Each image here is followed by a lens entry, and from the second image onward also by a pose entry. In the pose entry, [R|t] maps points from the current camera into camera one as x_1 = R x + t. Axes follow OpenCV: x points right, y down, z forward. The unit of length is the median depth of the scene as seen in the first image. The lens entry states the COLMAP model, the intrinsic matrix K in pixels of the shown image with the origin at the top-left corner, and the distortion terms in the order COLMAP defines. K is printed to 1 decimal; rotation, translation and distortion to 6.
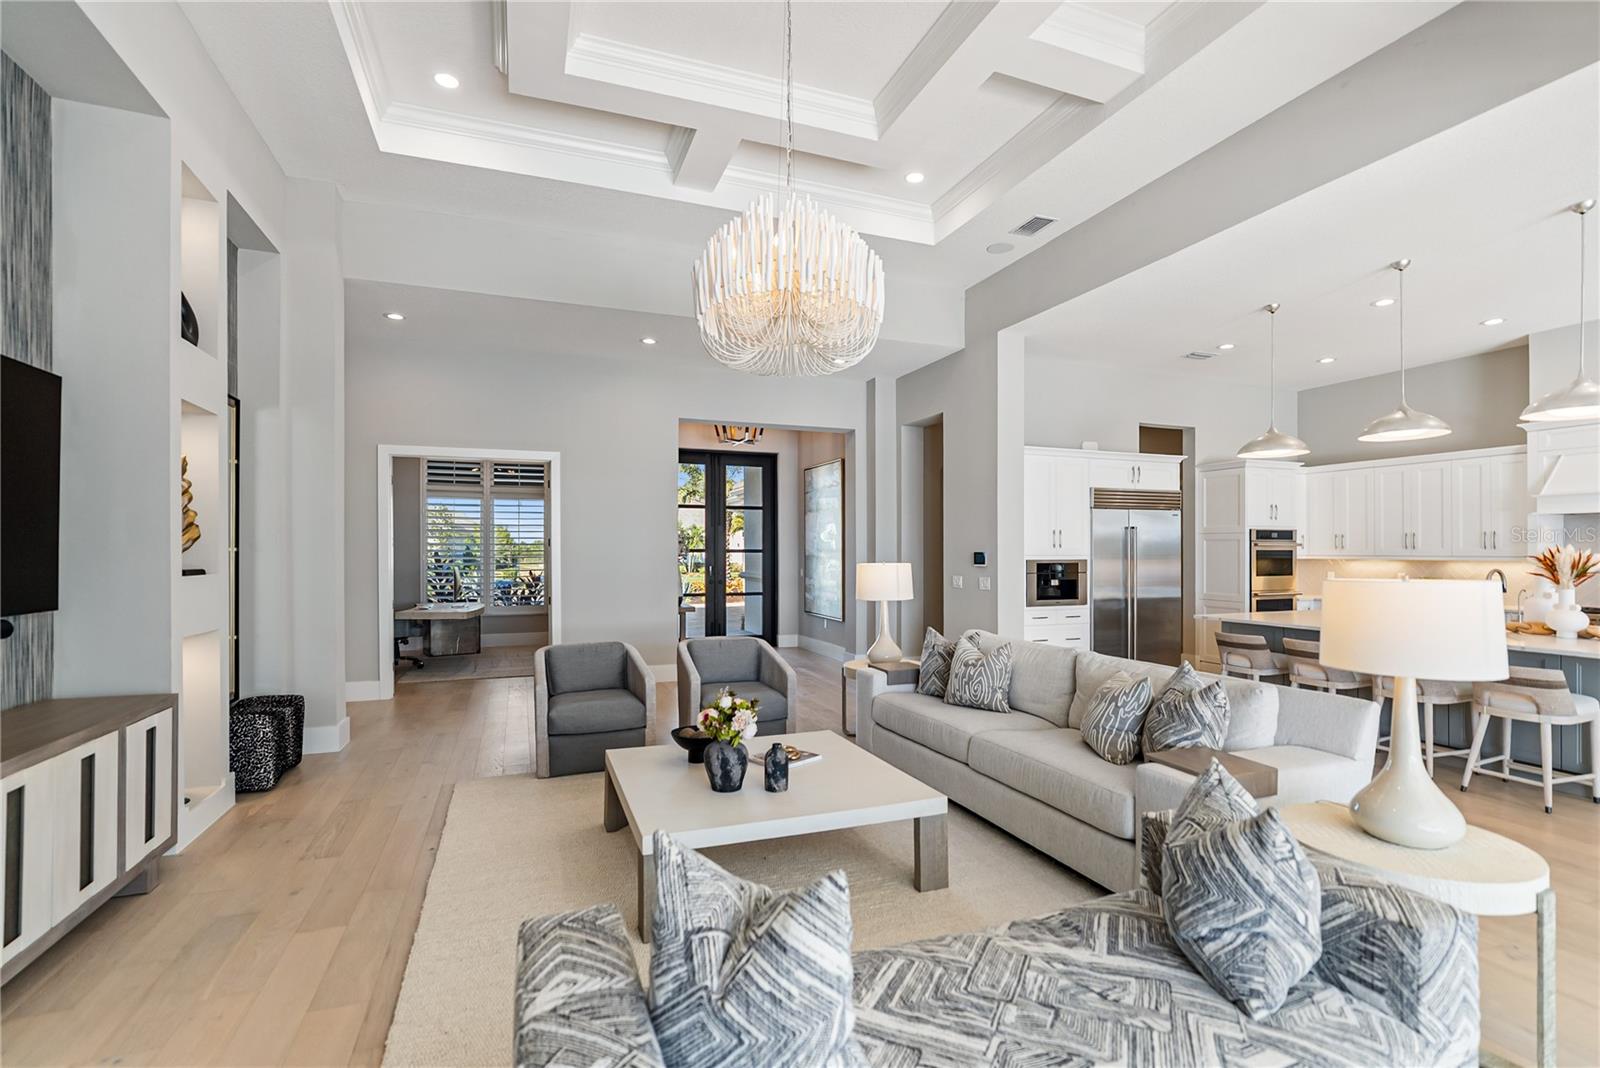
lens RADIAL K [[714.3, 0, 800.0], [0, 714.3, 539.7], [0, 0, 1]] dist [-0.001618, -0.000019]
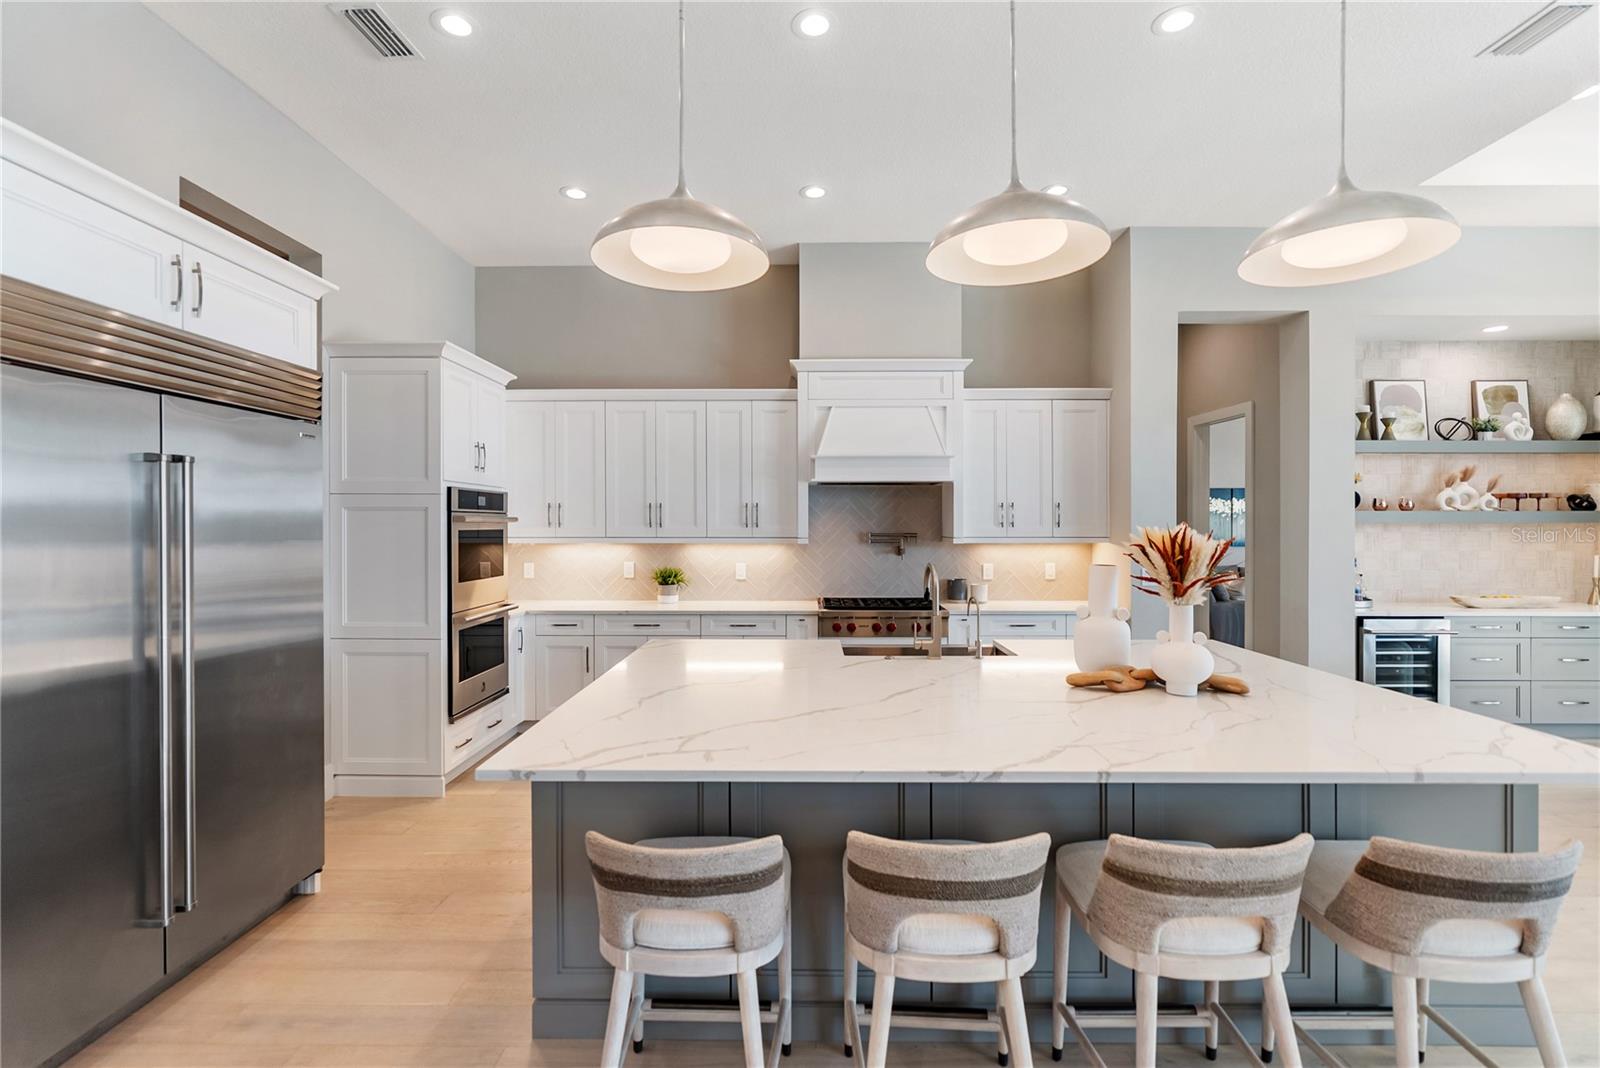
lens RADIAL K [[714.3, 0, 800.0], [0, 714.3, 539.7], [0, 0, 1]] dist [-0.001618, -0.000019]
pose [[0.383675, -0.009990, 0.923414, 0.268739], [-0.011114, 0.999819, 0.015434, 0.012795], [-0.923401, -0.016185, 0.383495, 0.599072]]
